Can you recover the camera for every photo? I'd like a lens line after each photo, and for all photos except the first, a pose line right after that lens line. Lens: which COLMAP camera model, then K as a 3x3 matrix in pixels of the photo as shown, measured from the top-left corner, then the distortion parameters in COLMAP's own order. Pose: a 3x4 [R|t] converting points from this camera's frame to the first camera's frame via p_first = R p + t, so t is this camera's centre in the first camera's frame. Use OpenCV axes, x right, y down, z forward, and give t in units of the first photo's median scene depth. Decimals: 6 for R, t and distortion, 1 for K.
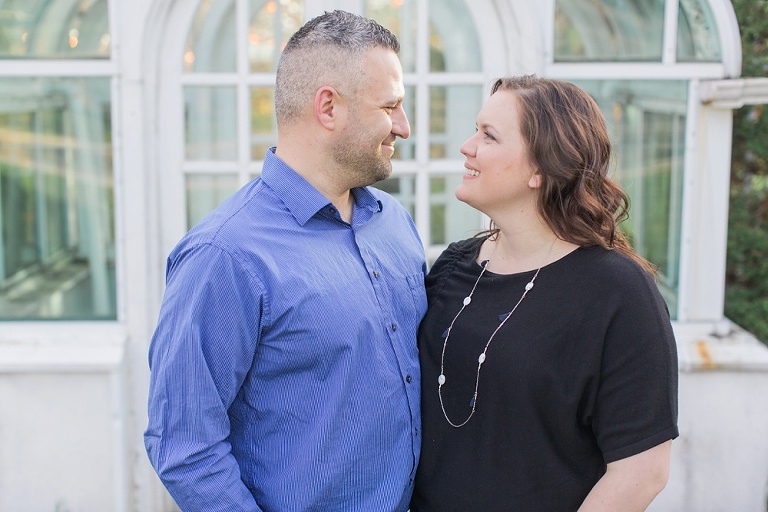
lens RADIAL K [[1233.9, 0, 384.0], [0, 1233.9, 256.0], [0, 0, 1]] dist [-0.002101, 0.057988]
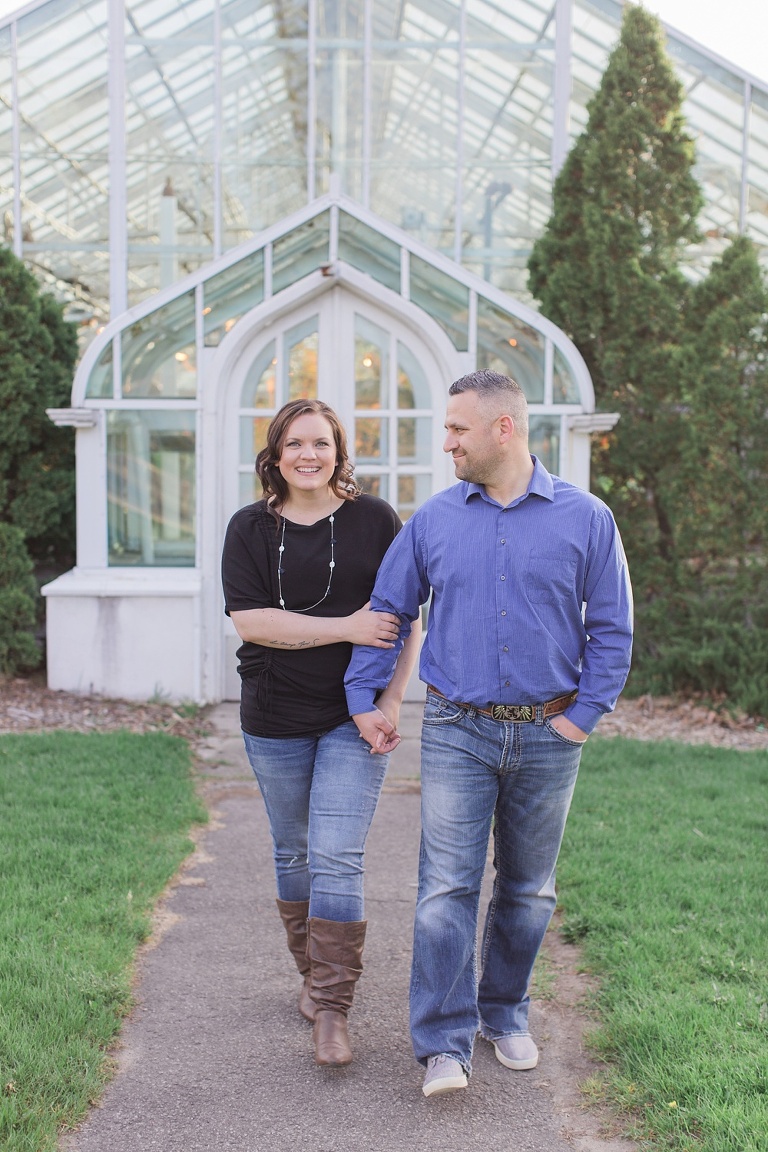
lens RADIAL K [[1824.9, 0, 384.0], [0, 1824.9, 576.0], [0, 0, 1]] dist [0.002670, -0.007004]
pose [[0.999637, 0.005889, 0.026298, -0.040578], [-0.004461, 0.998530, -0.054014, 0.192044], [-0.026578, 0.053877, 0.998194, -1.327068]]
